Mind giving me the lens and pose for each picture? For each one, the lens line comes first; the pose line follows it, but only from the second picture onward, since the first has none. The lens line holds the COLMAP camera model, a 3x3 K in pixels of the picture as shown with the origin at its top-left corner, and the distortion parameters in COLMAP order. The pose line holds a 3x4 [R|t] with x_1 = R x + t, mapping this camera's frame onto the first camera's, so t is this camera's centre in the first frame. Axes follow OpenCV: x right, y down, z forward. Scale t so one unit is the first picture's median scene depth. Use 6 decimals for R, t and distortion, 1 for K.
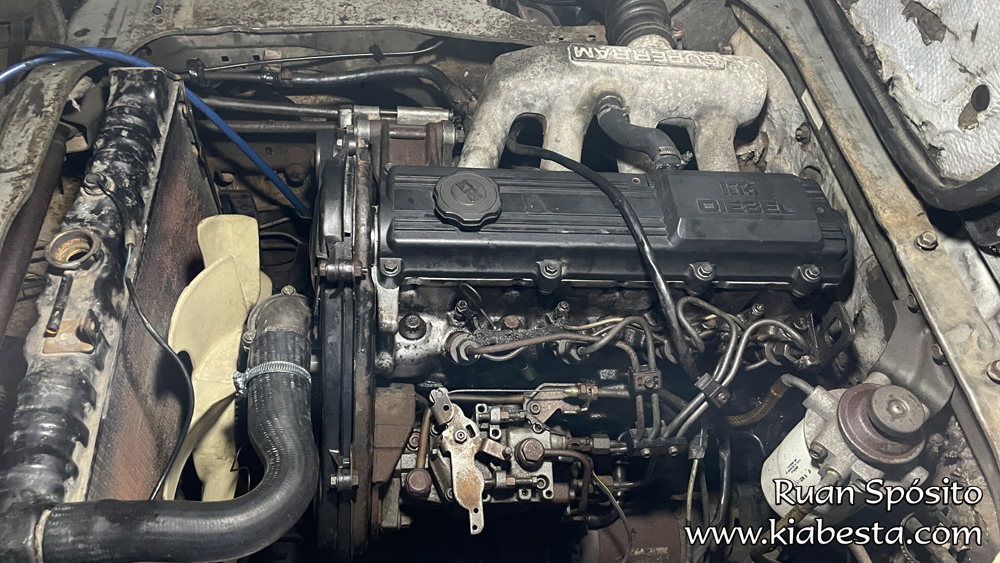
lens RADIAL K [[803.8, 0, 500.0], [0, 803.8, 281.5], [0, 0, 1]] dist [0.065368, -0.128175]
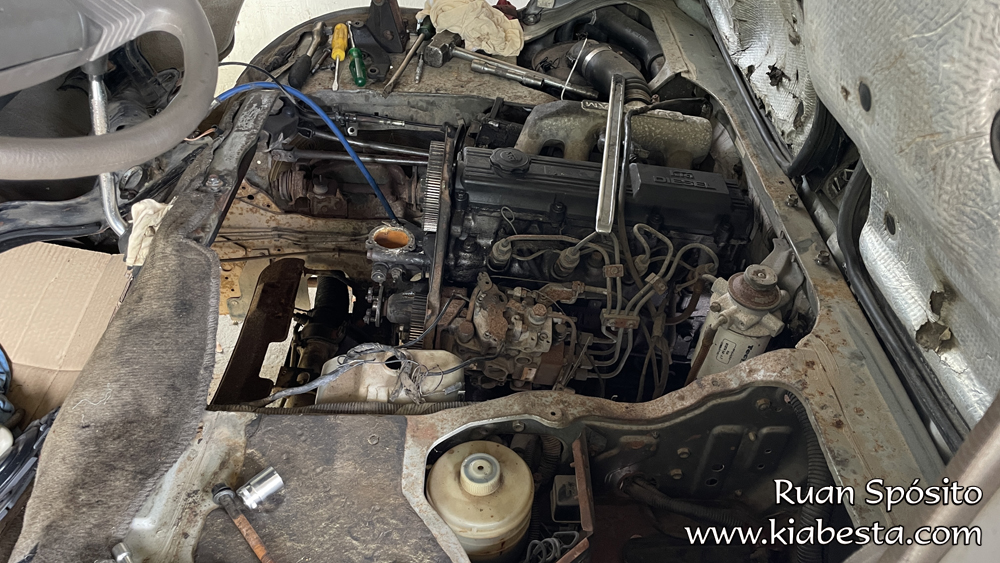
lens RADIAL K [[803.8, 0, 500.0], [0, 803.8, 281.5], [0, 0, 1]] dist [0.065368, -0.128175]
pose [[0.996200, 0.061833, -0.061334, 0.050278], [-0.074143, 0.971589, -0.224760, 0.466704], [0.045694, 0.228454, 0.972482, -0.507586]]
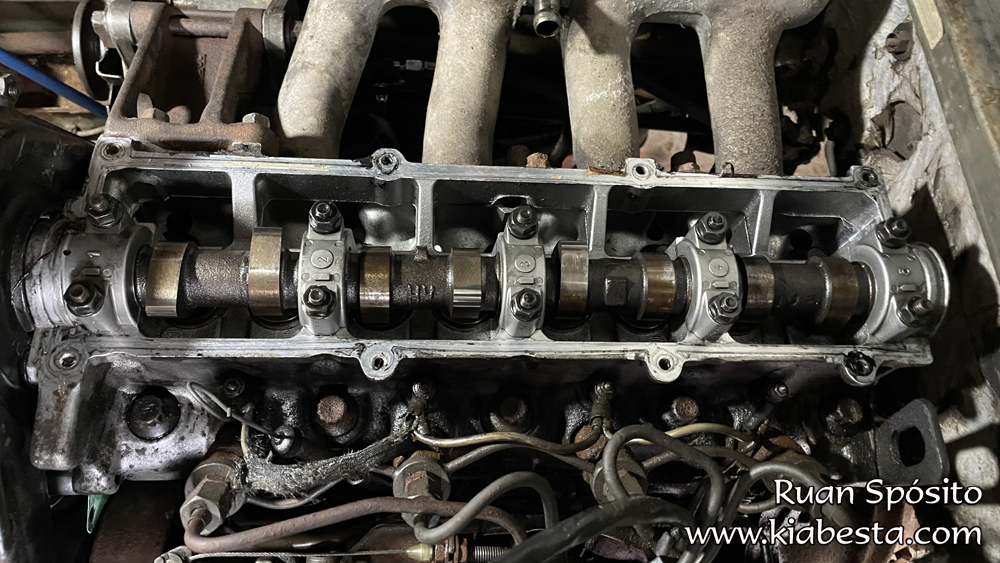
lens RADIAL K [[803.8, 0, 500.0], [0, 803.8, 281.5], [0, 0, 1]] dist [0.065368, -0.128175]
pose [[0.998069, 0.040686, -0.046925, 0.153694], [-0.029714, 0.976279, 0.214469, -0.160140], [0.054538, -0.212660, 0.975603, 0.473007]]
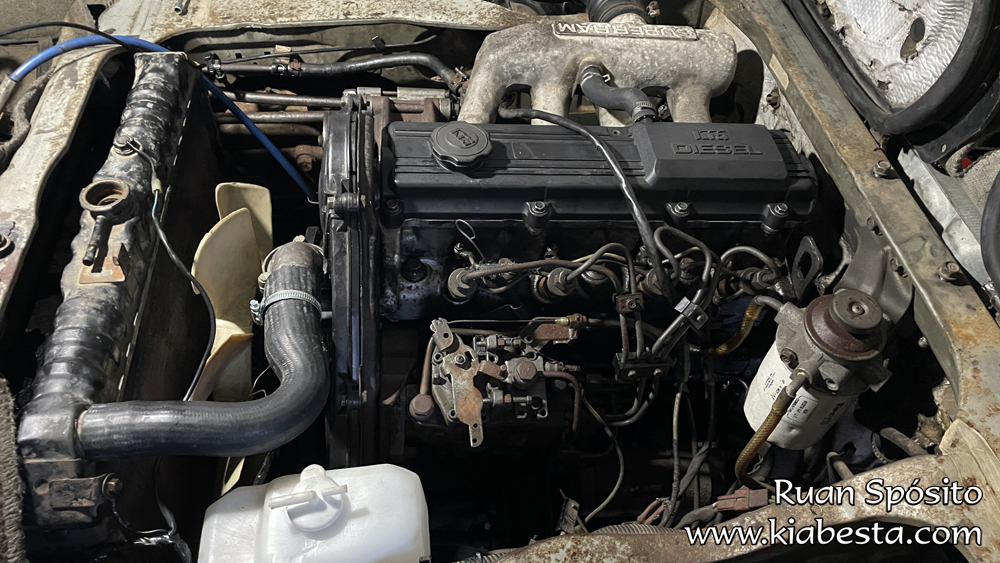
lens RADIAL K [[803.8, 0, 500.0], [0, 803.8, 281.5], [0, 0, 1]] dist [0.065368, -0.128175]
pose [[0.999528, -0.028674, -0.010987, 0.018051], [0.027917, 0.997575, -0.063759, 0.142118], [0.012789, 0.063422, 0.997905, -0.079549]]
